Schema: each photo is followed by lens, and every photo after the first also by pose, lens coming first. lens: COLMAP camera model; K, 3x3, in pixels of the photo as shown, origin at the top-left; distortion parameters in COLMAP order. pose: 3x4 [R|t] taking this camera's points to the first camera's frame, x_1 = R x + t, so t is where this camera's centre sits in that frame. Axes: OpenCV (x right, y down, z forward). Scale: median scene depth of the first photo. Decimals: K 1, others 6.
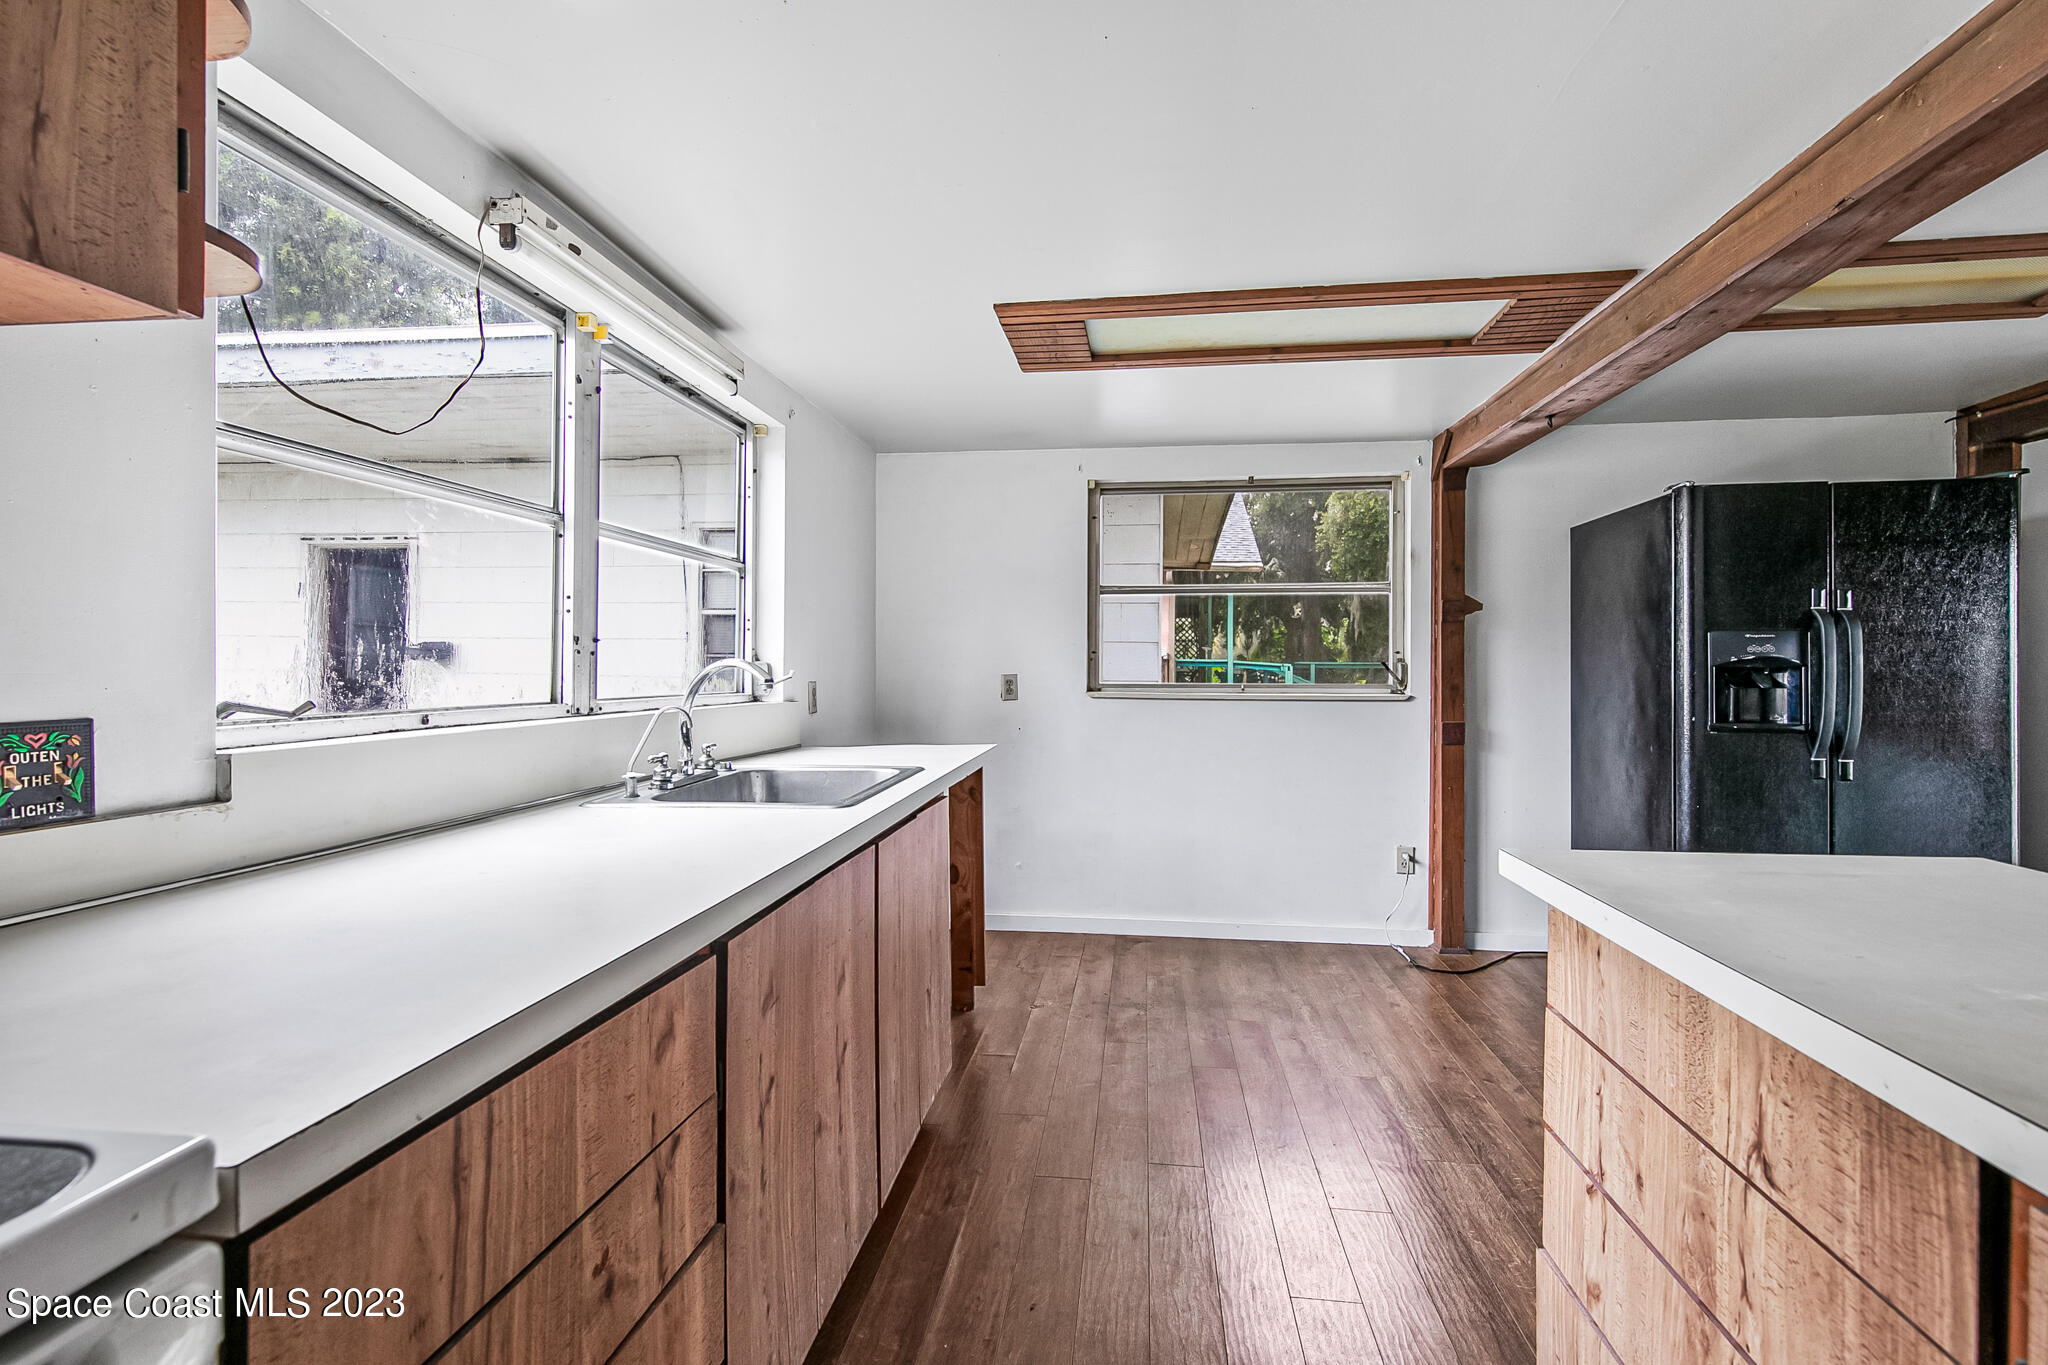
lens RADIAL K [[905.3, 0, 1025.9], [0, 905.3, 672.9], [0, 0, 1]] dist [0.000857, -0.000067]
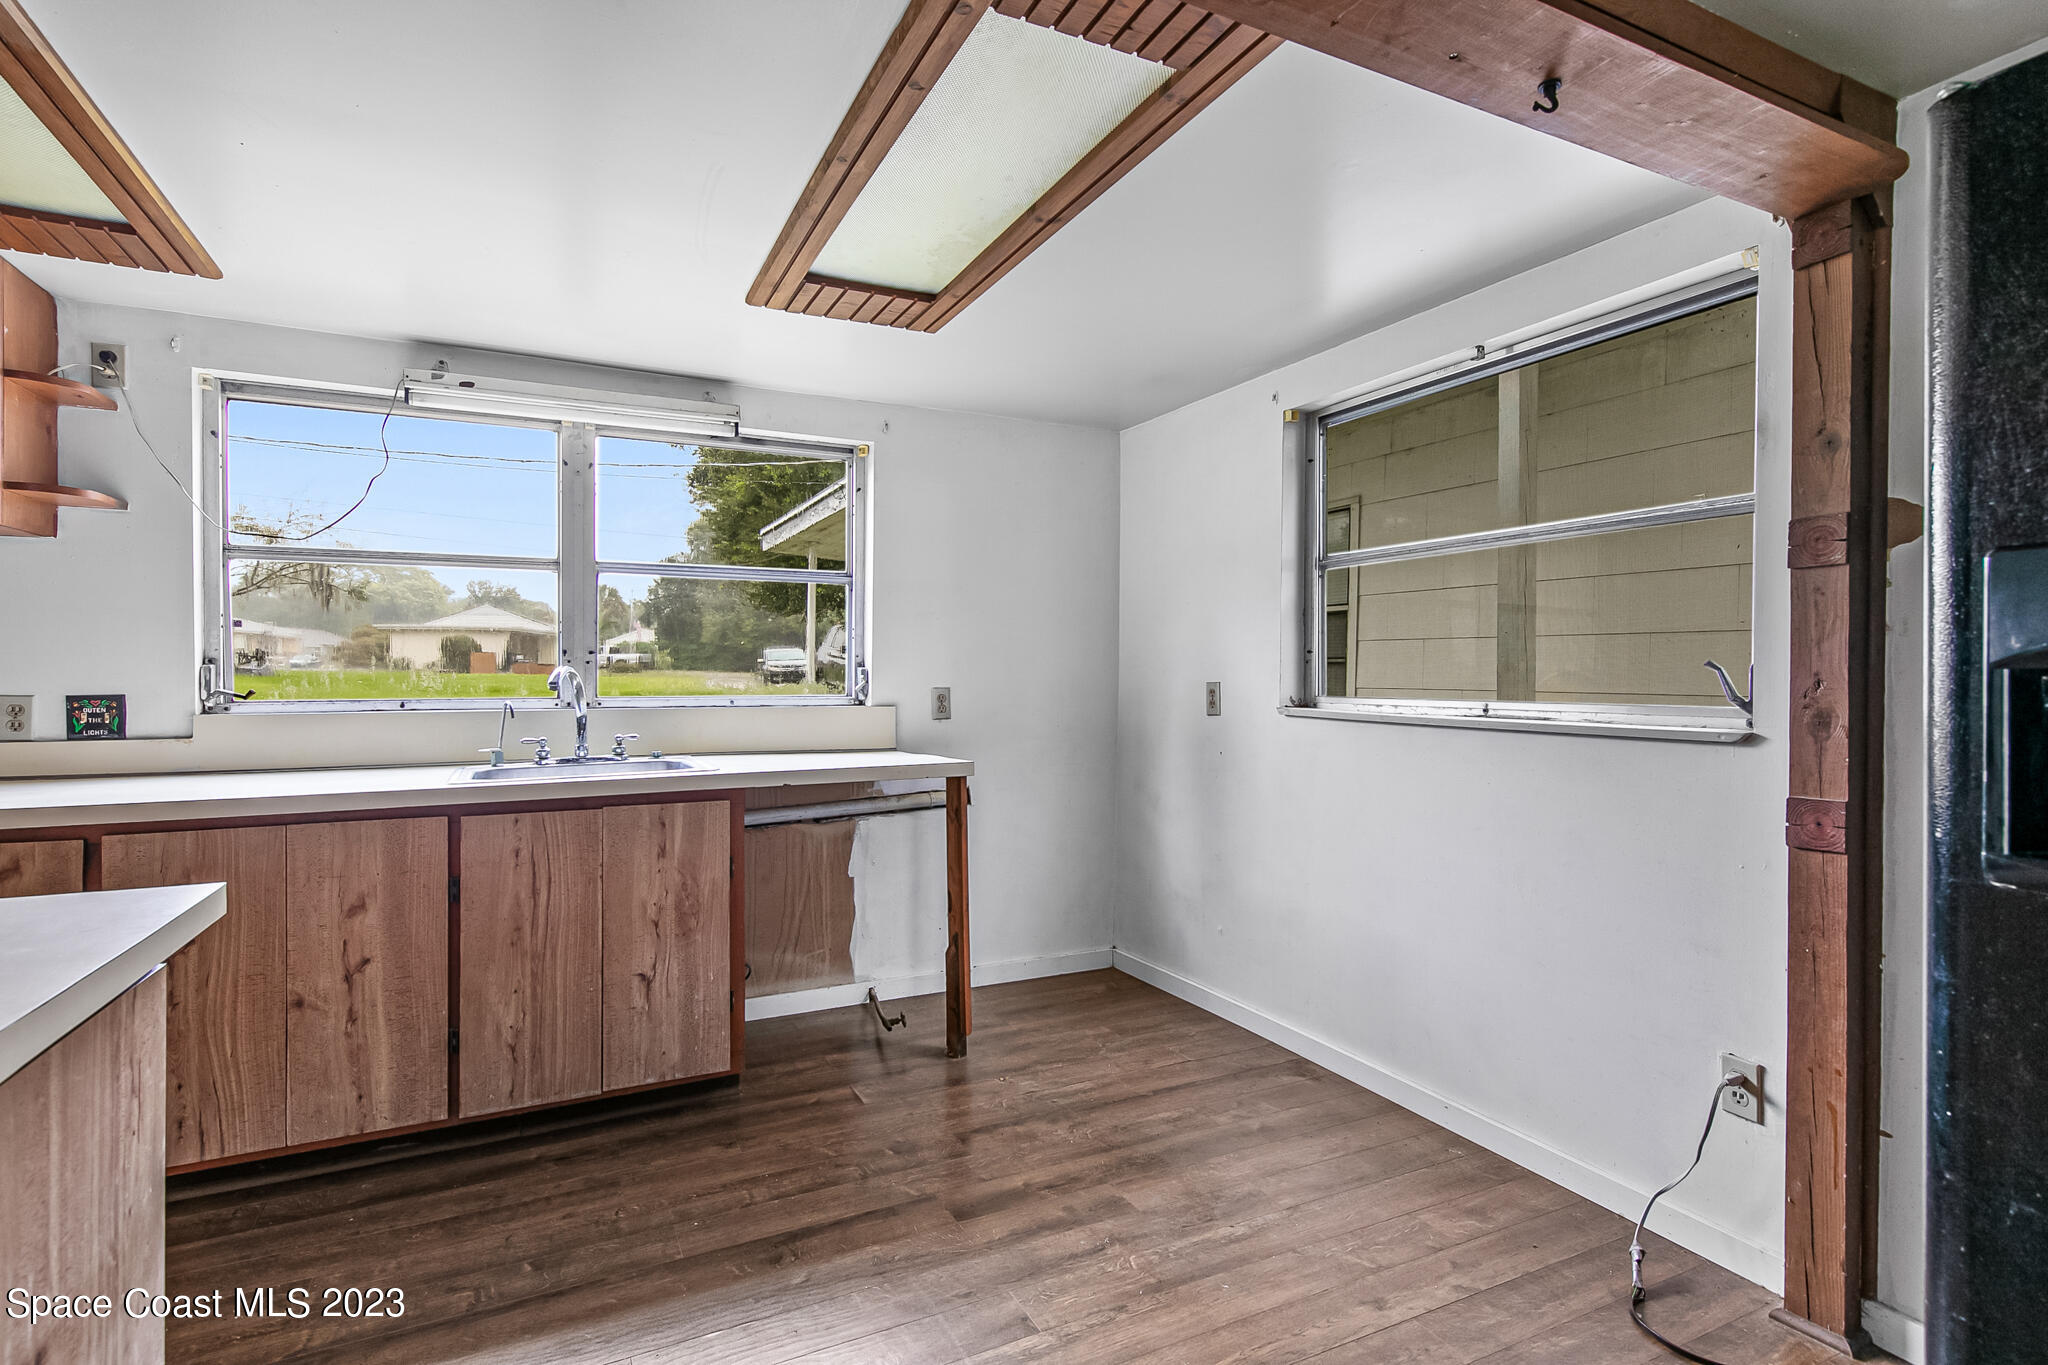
lens RADIAL K [[1003.2, 0, 1032.4], [0, 1003.2, 685.7], [0, 0, 1]] dist [0.004287, -0.002392]
pose [[0.553519, 0.006080, -0.832814, 0.804448], [-0.004867, 0.999980, 0.004066, 0.001948], [0.832822, 0.001803, 0.553538, 0.517484]]
